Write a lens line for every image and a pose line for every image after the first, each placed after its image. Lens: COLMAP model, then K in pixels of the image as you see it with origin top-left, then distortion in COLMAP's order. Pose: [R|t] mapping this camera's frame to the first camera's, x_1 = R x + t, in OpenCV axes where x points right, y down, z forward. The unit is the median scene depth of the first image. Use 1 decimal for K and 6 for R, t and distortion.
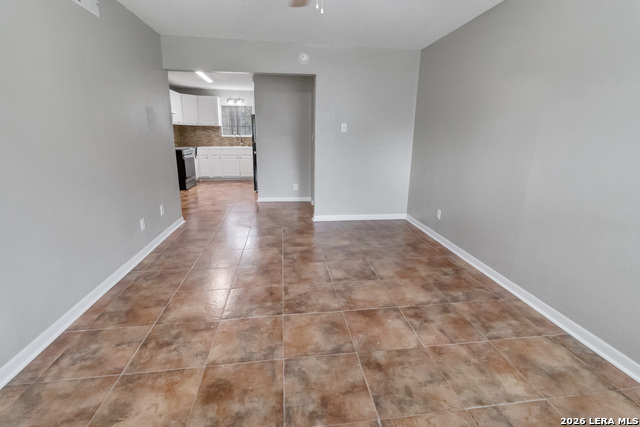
lens RADIAL K [[294.0, 0, 320.0], [0, 294.0, 213.5], [0, 0, 1]] dist [0.000334, 0.000051]
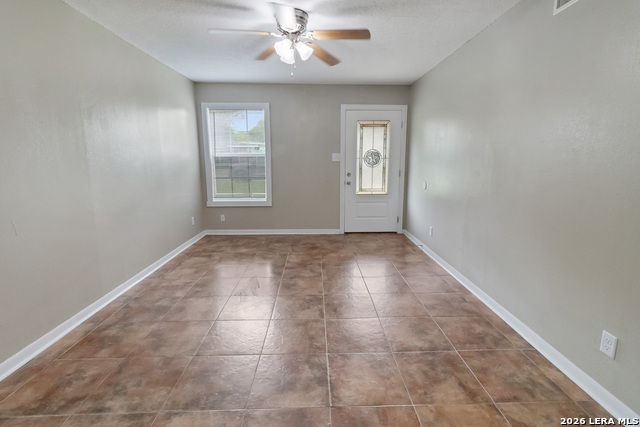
lens RADIAL K [[294.0, 0, 320.0], [0, 294.0, 213.5], [0, 0, 1]] dist [0.000334, 0.000051]
pose [[-0.994024, -0.036417, 0.102912, -0.209372], [0.012882, 0.897002, 0.441838, -0.503754], [-0.108403, 0.440523, -0.891172, 1.818171]]
